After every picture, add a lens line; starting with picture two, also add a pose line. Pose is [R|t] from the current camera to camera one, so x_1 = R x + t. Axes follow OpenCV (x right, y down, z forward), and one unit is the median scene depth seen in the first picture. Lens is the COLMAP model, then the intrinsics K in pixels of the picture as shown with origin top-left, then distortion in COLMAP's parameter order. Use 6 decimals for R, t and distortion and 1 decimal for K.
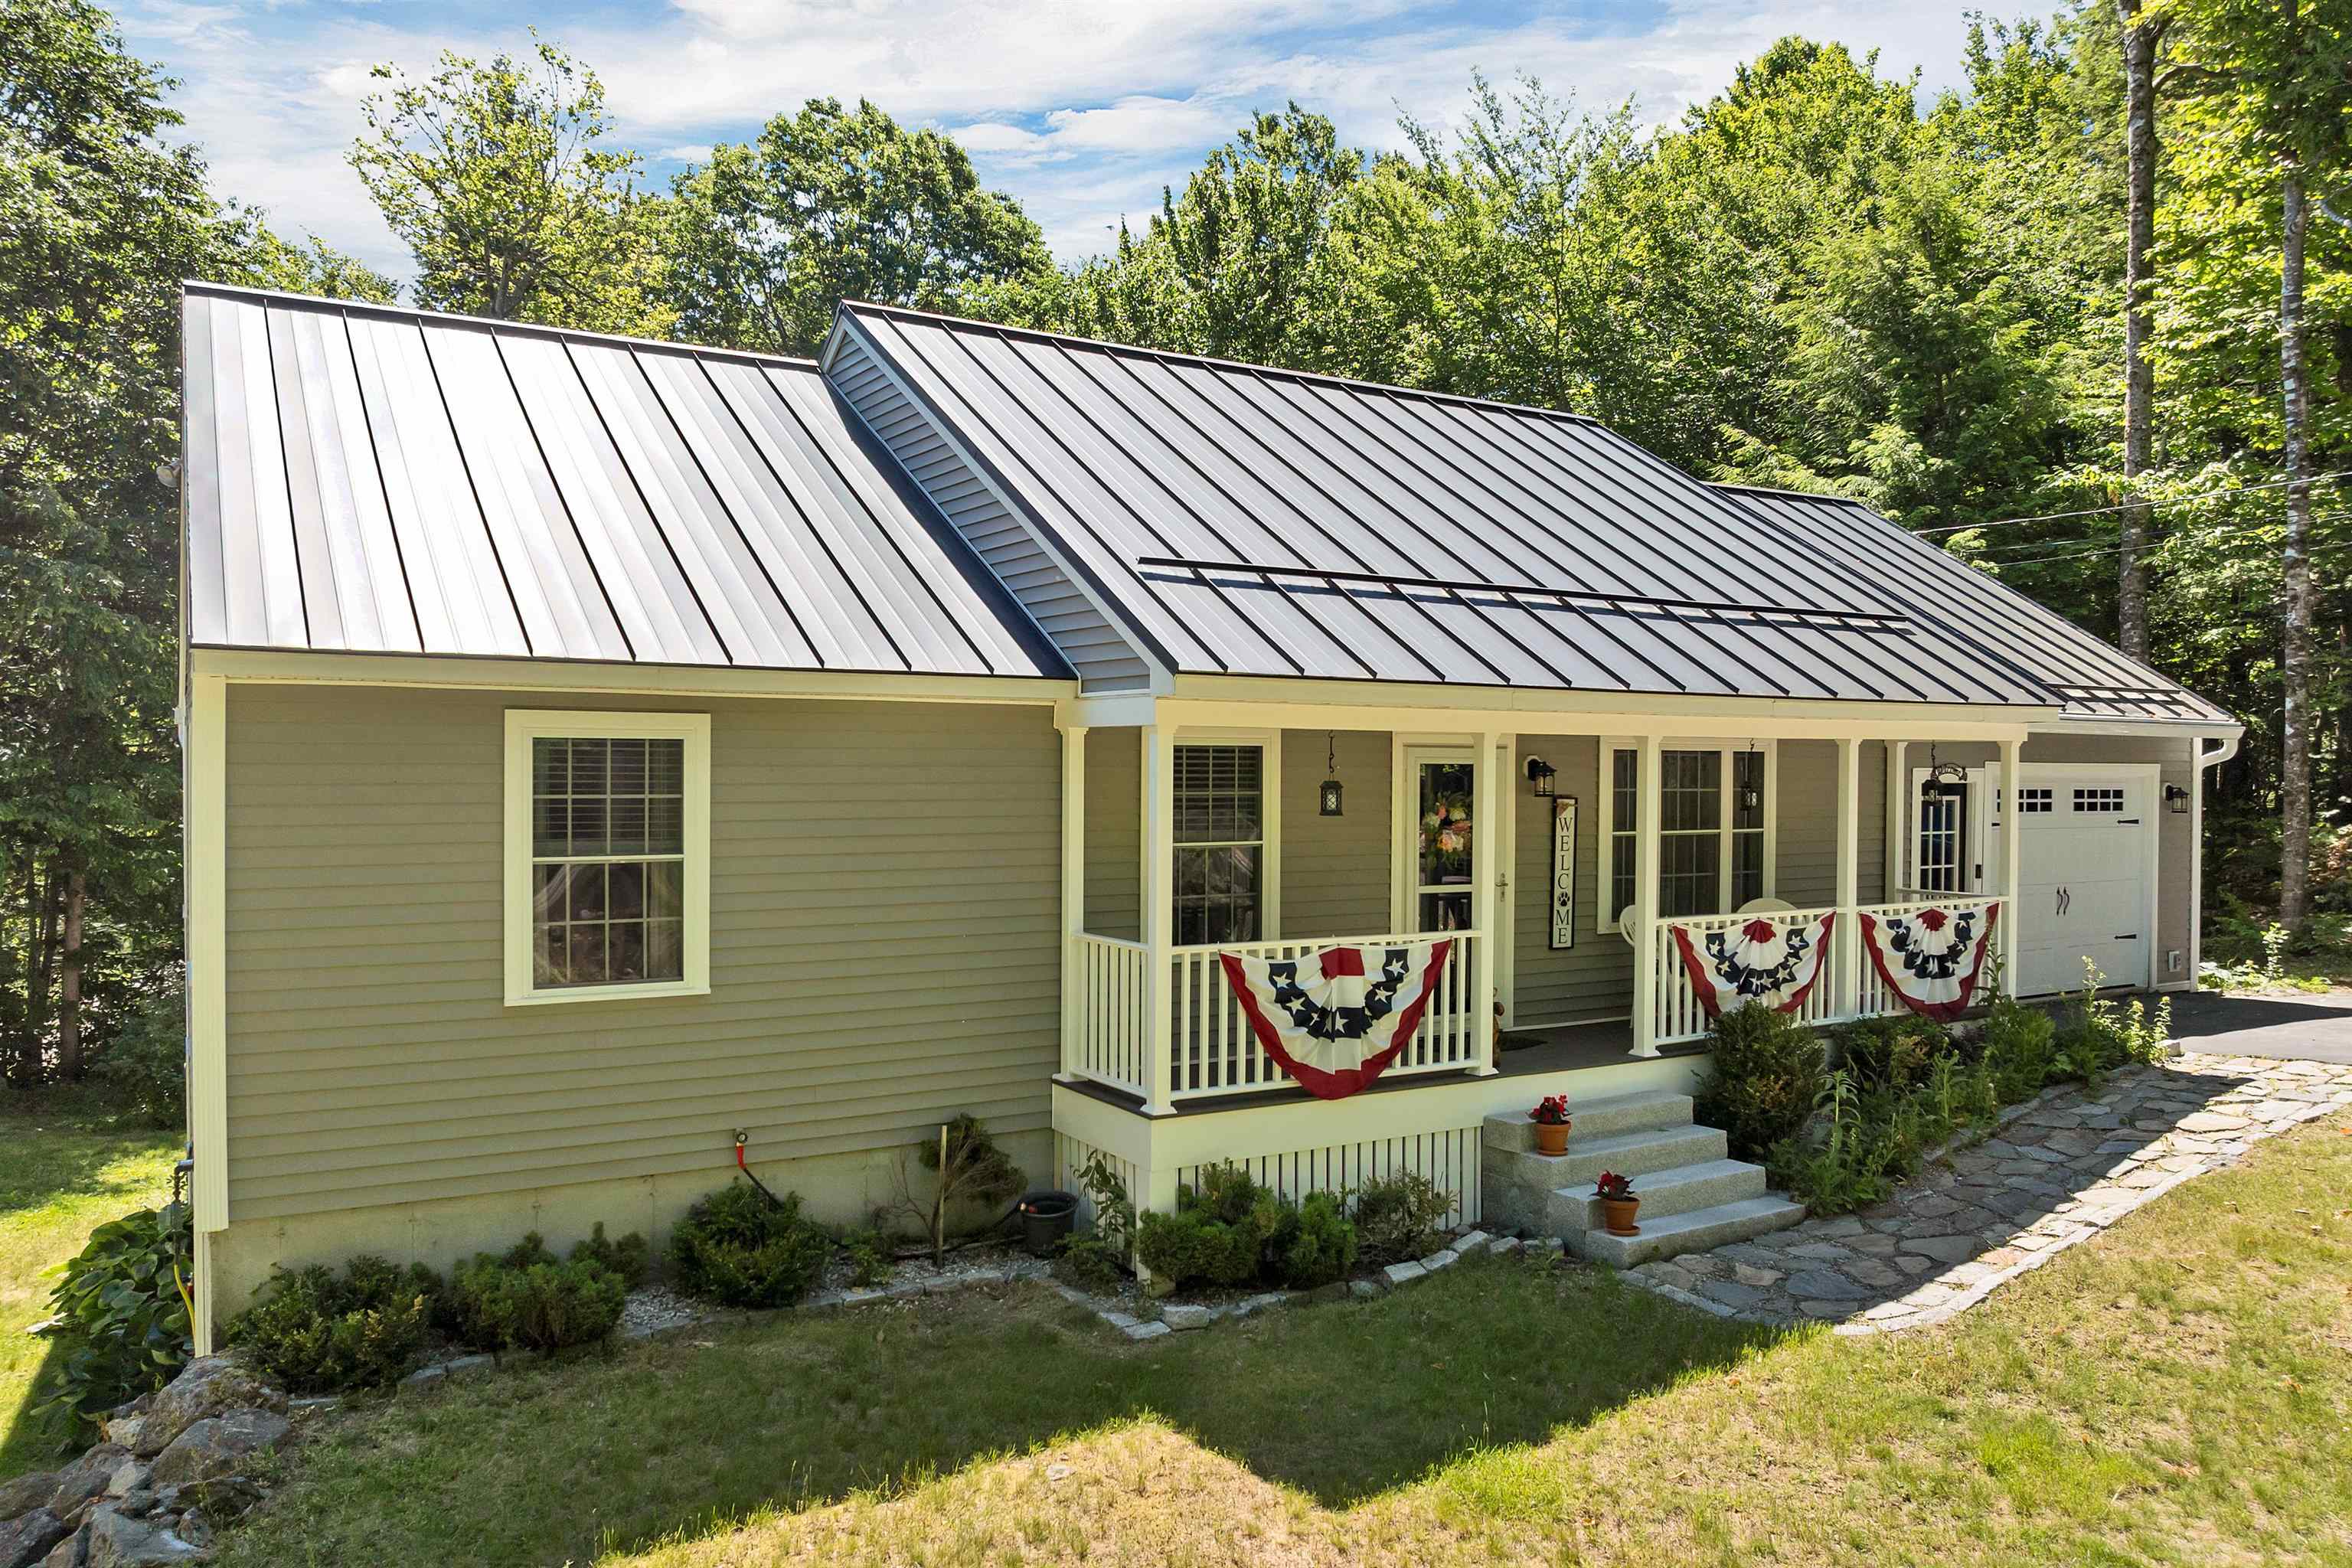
lens RADIAL K [[1701.7, 0, 1175.9], [0, 1701.7, 794.4], [0, 0, 1]] dist [-0.016553, -0.044874]
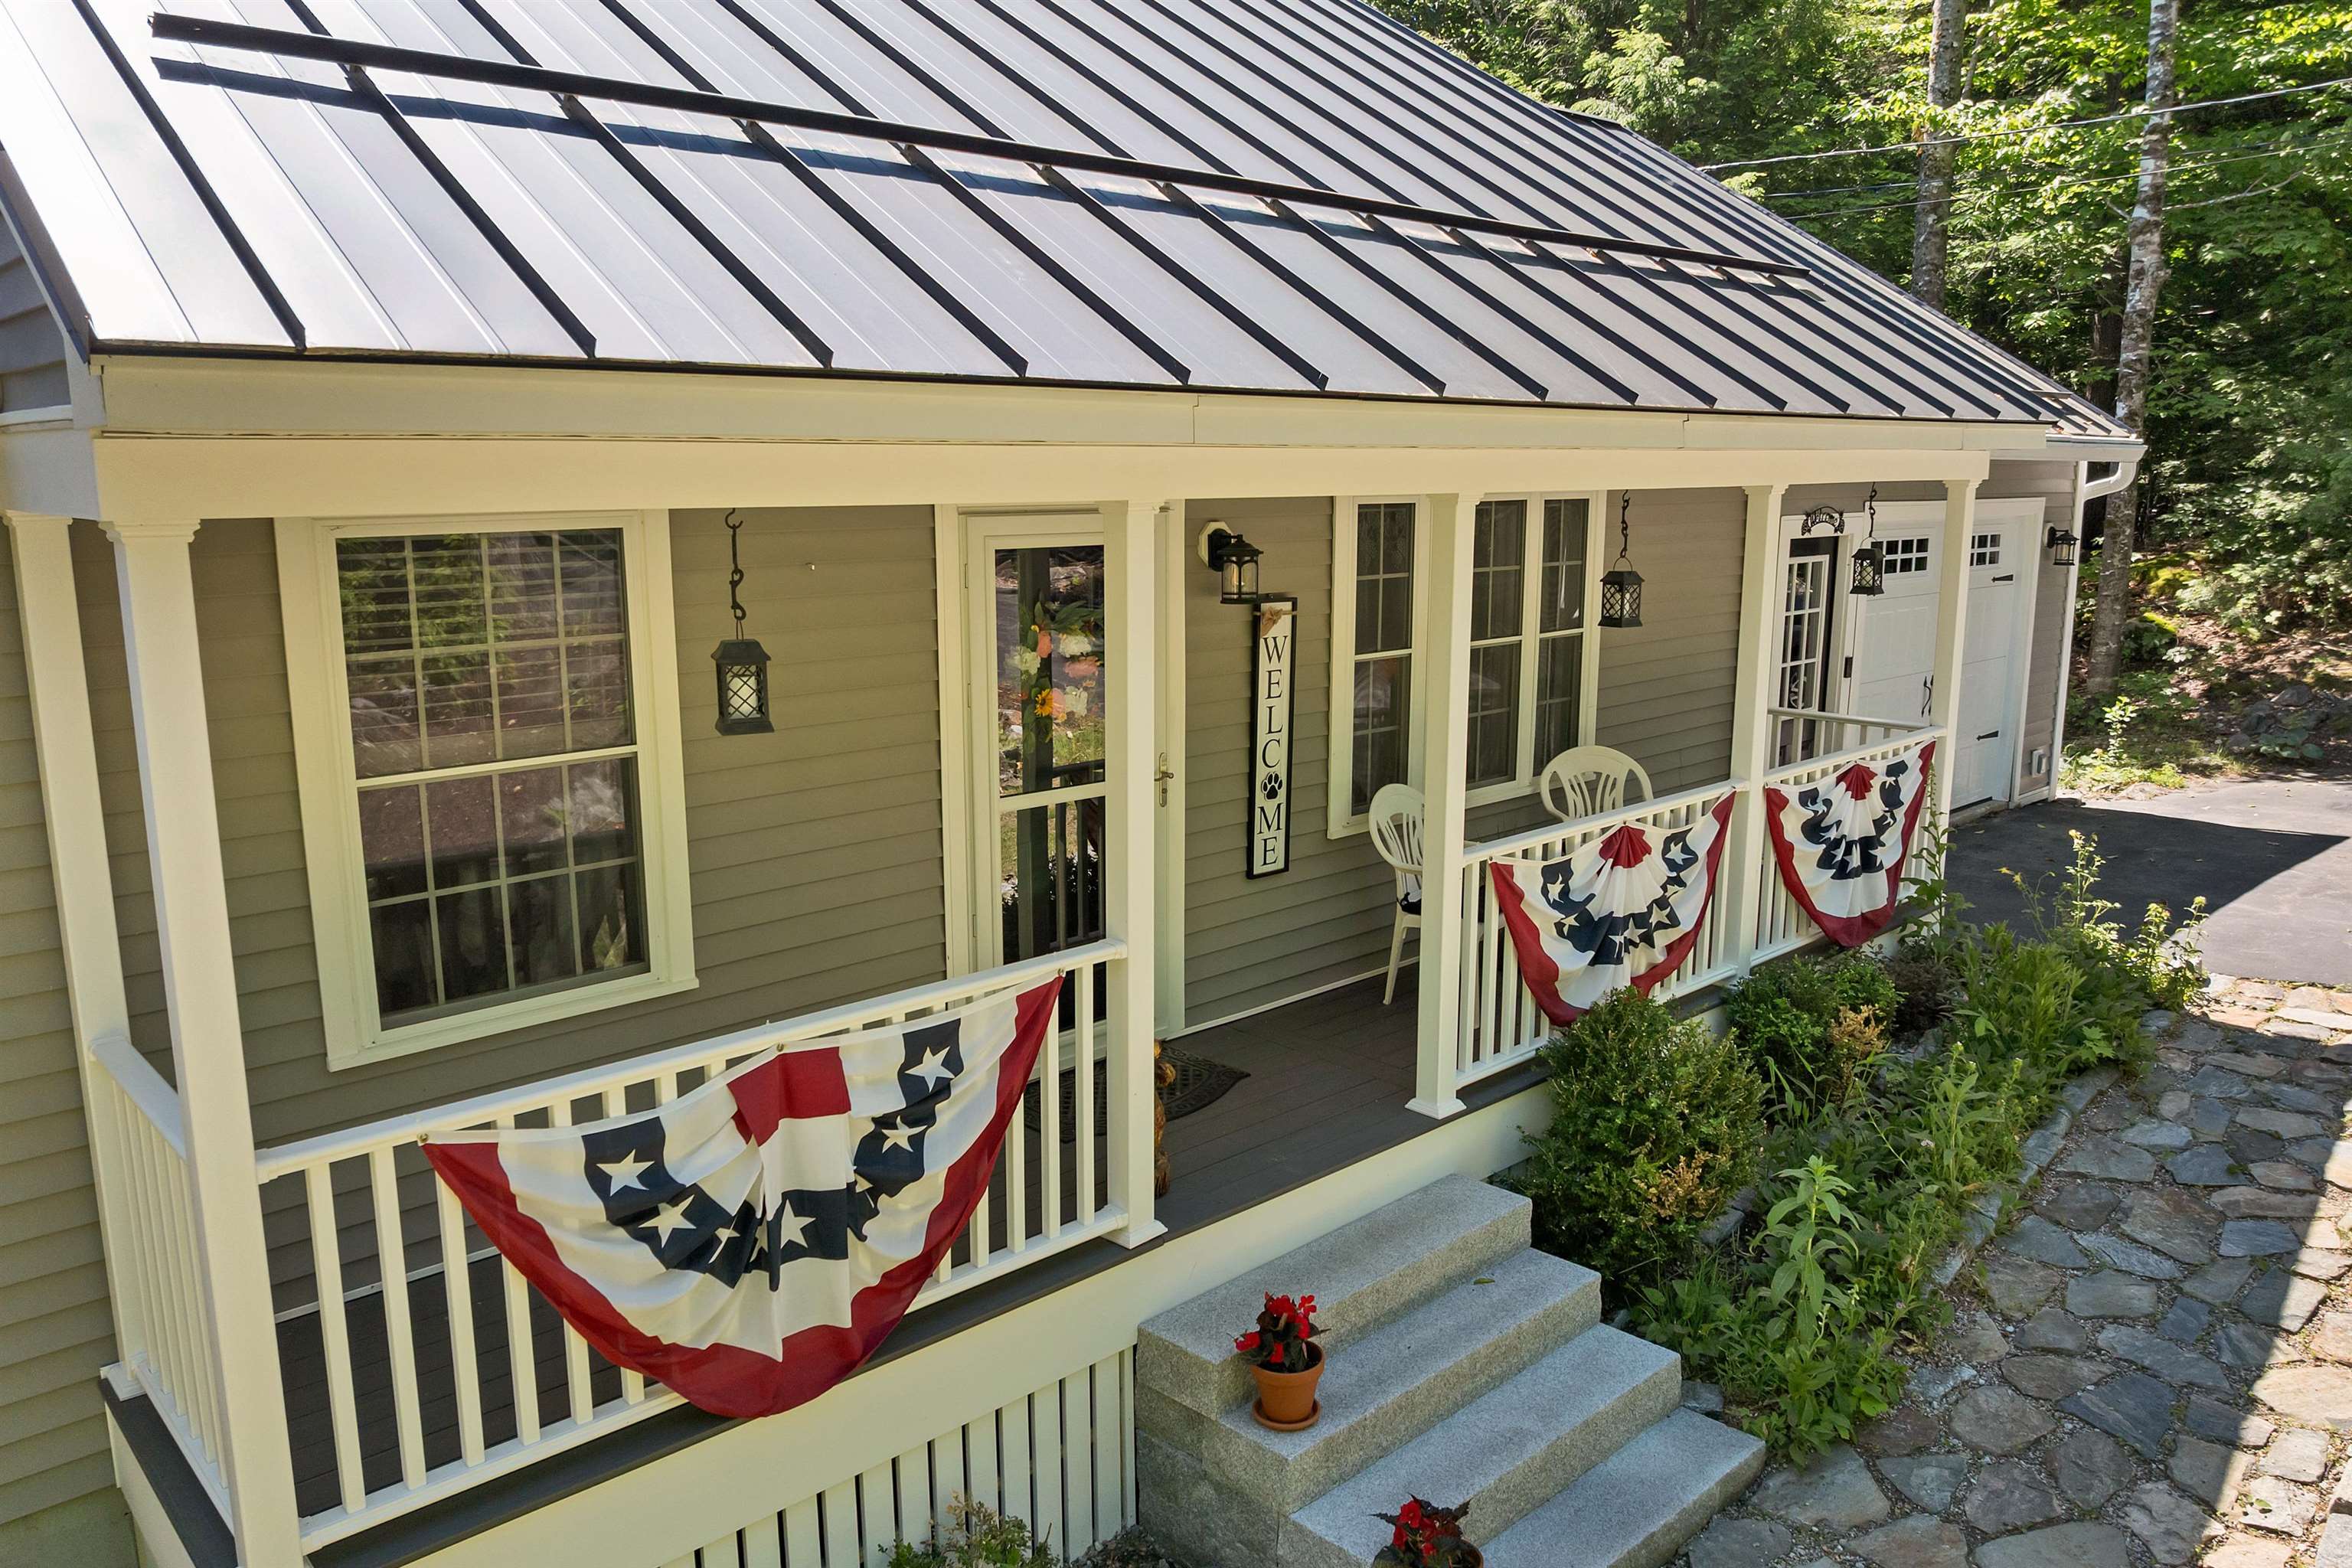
lens RADIAL K [[1701.7, 0, 1175.9], [0, 1701.7, 794.4], [0, 0, 1]] dist [-0.016553, -0.044874]
pose [[0.977349, -0.046915, 0.206369, 0.091088], [0.009853, 0.984149, 0.177070, -0.034955], [-0.211406, -0.171026, 0.962319, 0.513581]]
